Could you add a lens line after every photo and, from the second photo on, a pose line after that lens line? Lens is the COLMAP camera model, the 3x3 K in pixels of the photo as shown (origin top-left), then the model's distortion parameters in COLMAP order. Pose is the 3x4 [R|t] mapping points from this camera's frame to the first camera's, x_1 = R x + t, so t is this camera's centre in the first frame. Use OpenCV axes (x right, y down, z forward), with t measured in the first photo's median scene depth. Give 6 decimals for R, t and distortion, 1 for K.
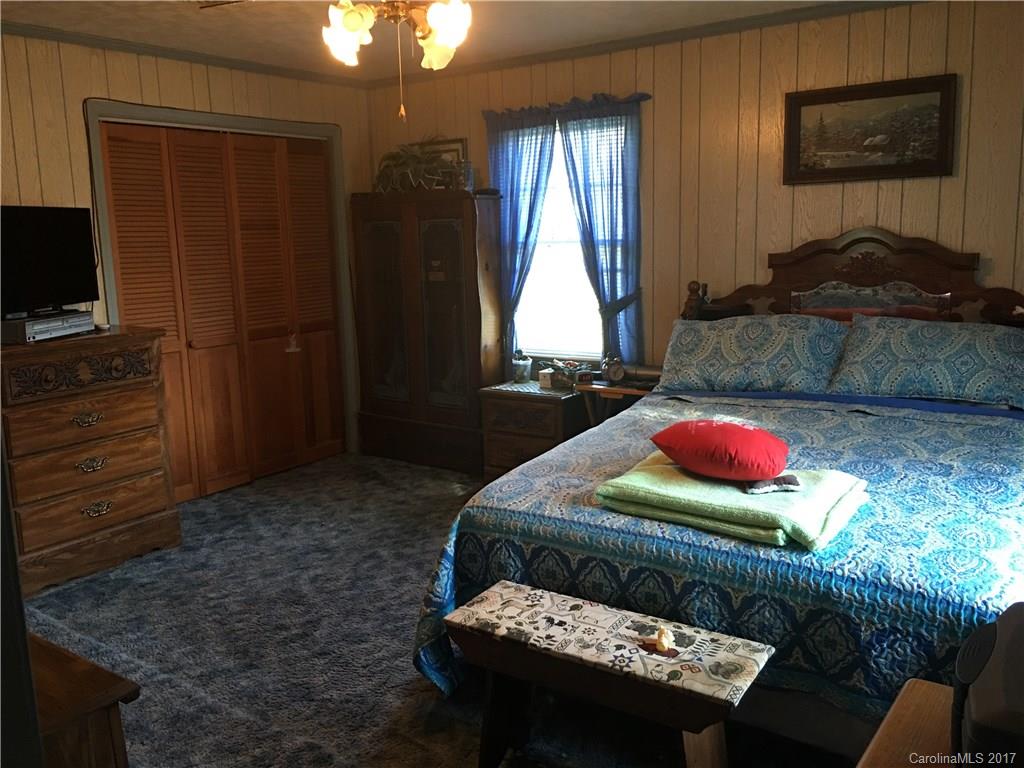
lens RADIAL K [[870.3, 0, 512.0], [0, 870.3, 384.0], [0, 0, 1]] dist [0.035478, -0.008264]
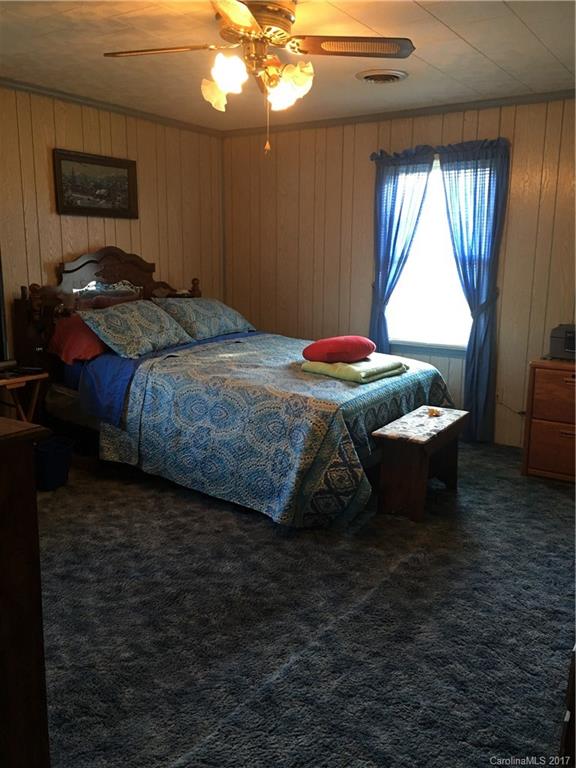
lens RADIAL K [[652.8, 0, 288.0], [0, 652.8, 384.0], [0, 0, 1]] dist [0.035478, -0.008264]
pose [[-0.018596, -0.172867, 0.984770, -0.859054], [0.170295, 0.970000, 0.173490, -0.090548], [-0.985218, 0.170927, 0.011400, 0.735656]]
